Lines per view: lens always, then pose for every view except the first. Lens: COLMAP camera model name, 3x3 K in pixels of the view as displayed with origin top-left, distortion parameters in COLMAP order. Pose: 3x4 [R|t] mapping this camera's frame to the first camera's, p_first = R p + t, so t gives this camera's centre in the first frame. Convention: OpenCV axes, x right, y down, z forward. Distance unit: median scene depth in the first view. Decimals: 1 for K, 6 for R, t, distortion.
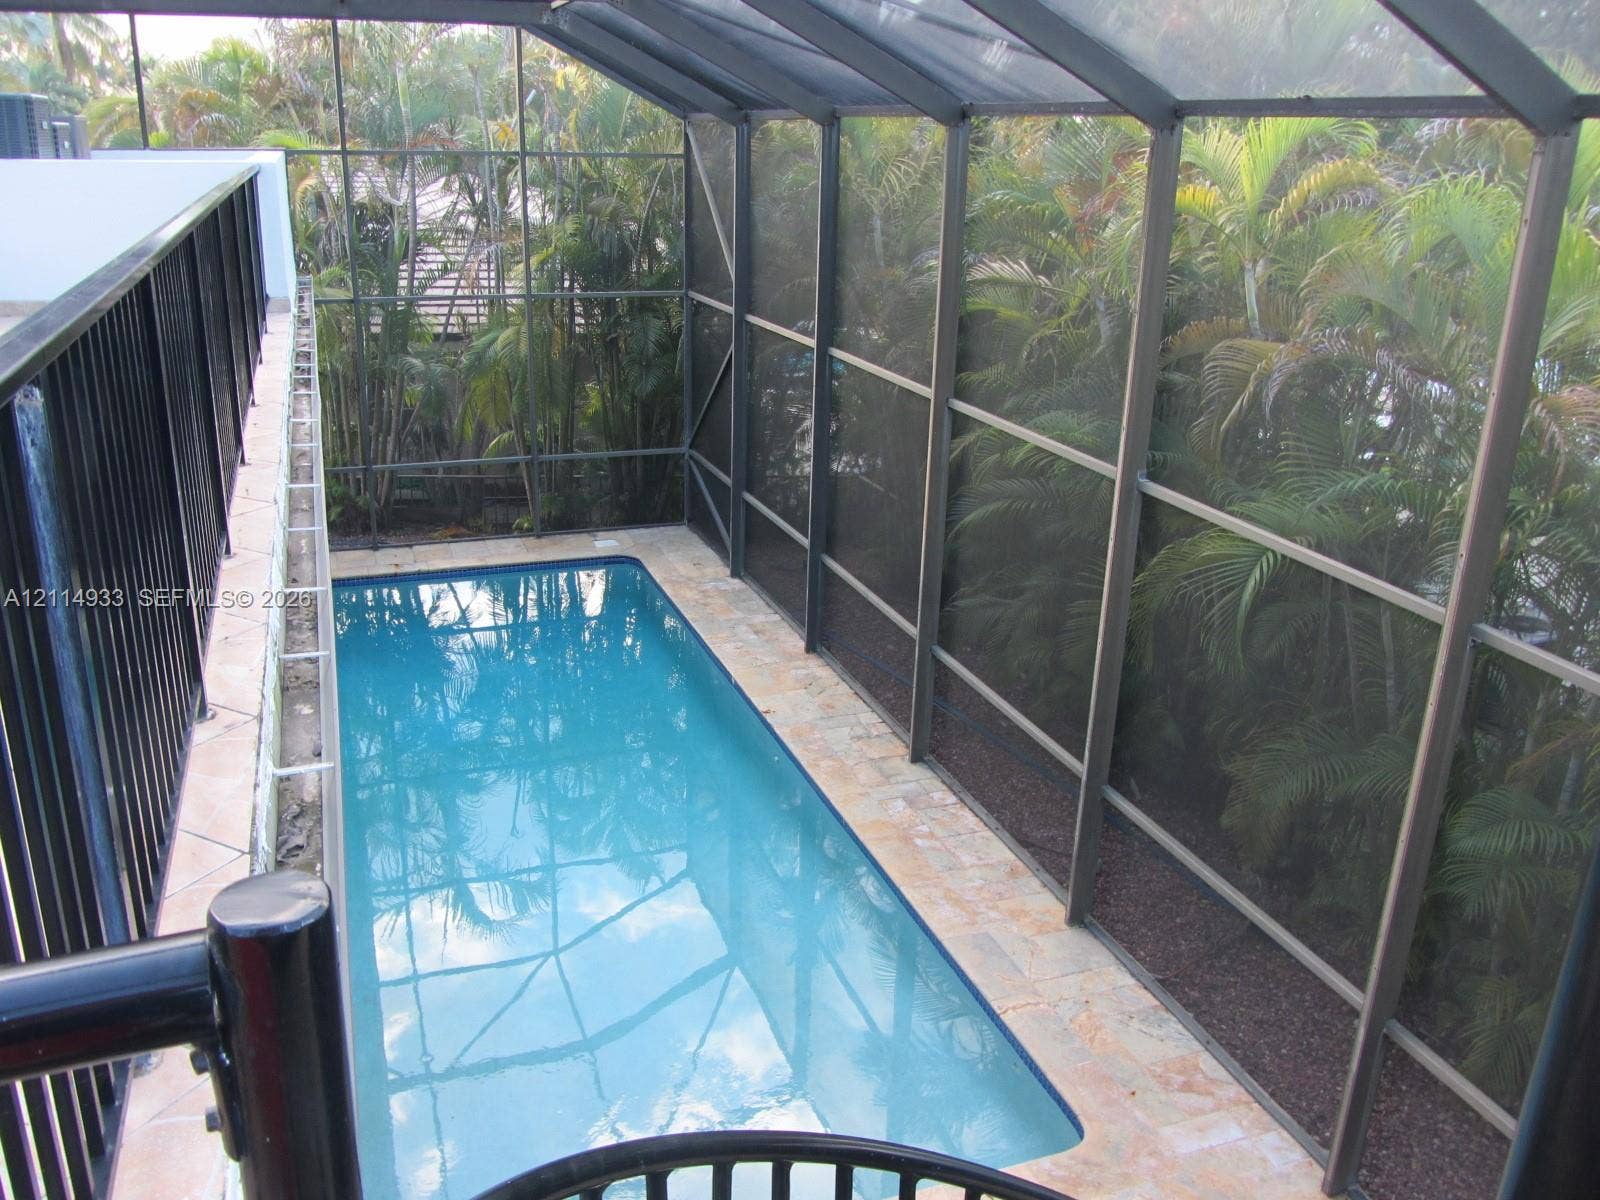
lens RADIAL K [[1317.2, 0, 800.0], [0, 1317.2, 600.0], [0, 0, 1]] dist [-0.042635, -0.004108]
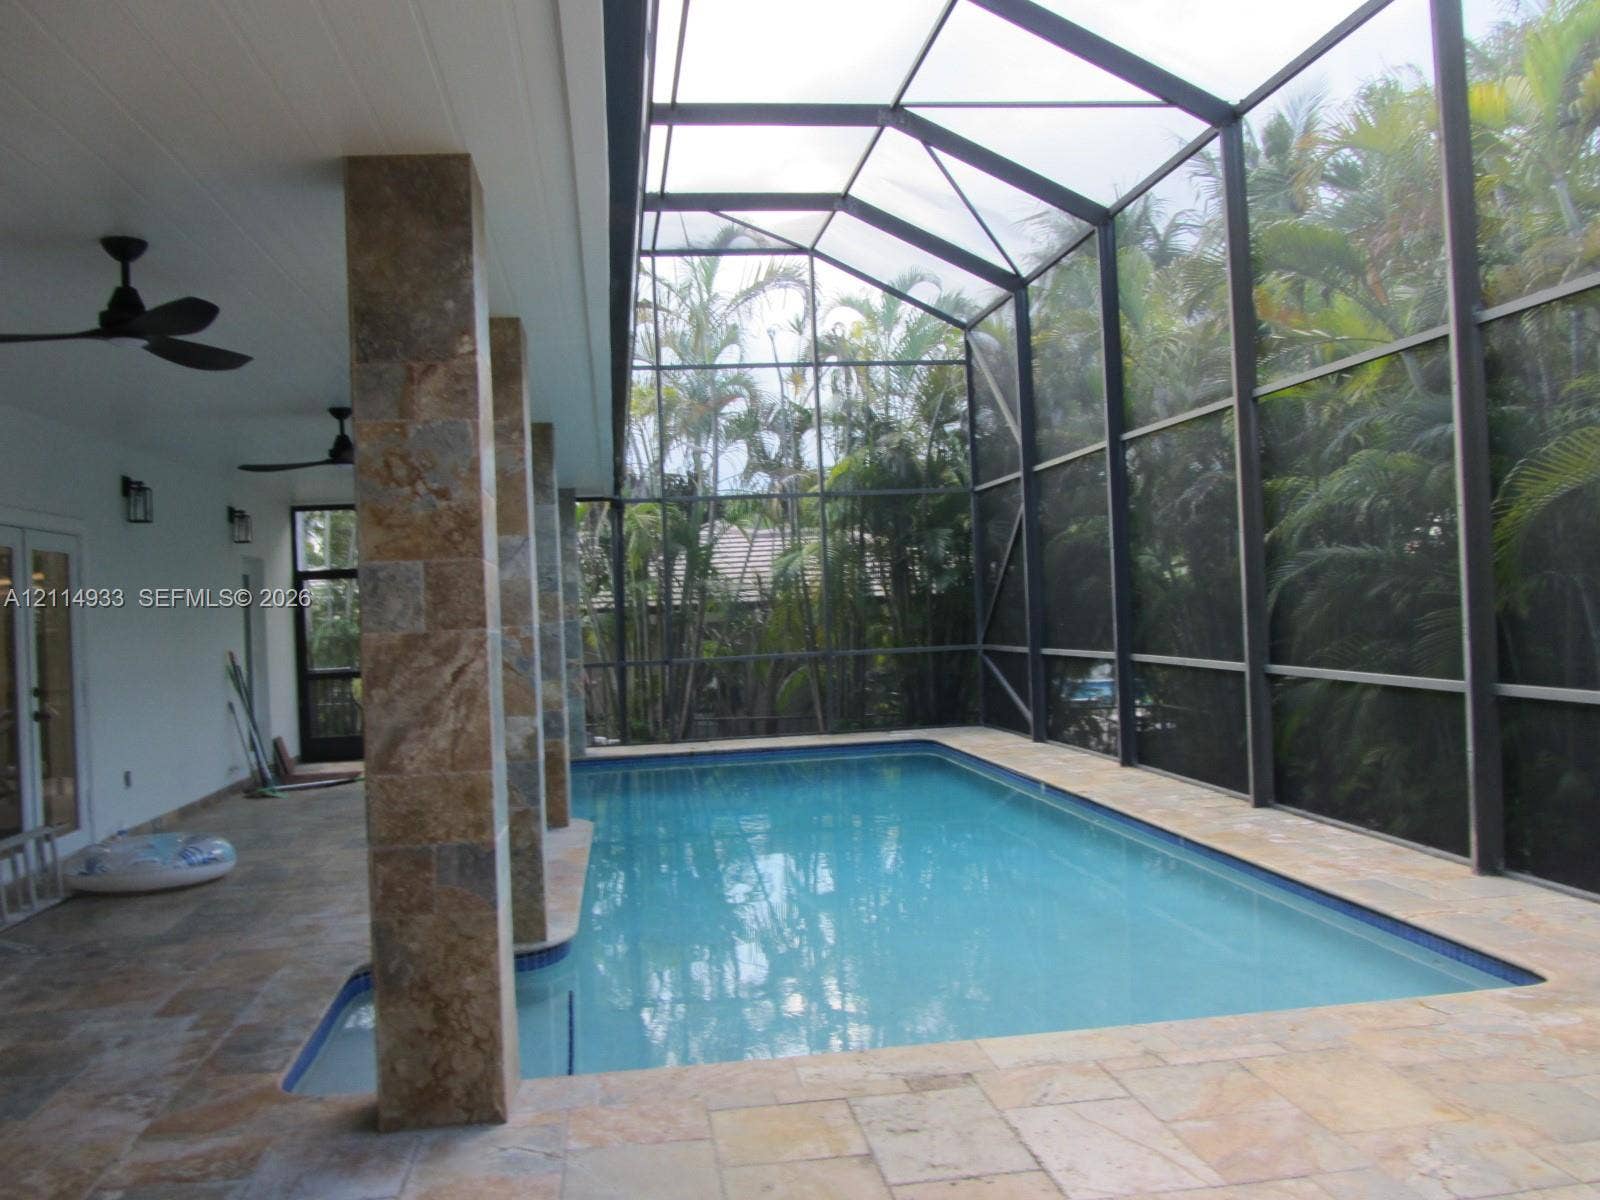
lens RADIAL K [[1317.2, 0, 800.0], [0, 1317.2, 600.0], [0, 0, 1]] dist [-0.042635, -0.004108]
pose [[0.973016, -0.075451, -0.218051, -0.002932], [-0.002304, 0.941800, -0.336165, 0.188548], [0.230725, 0.327596, 0.916213, 0.077884]]
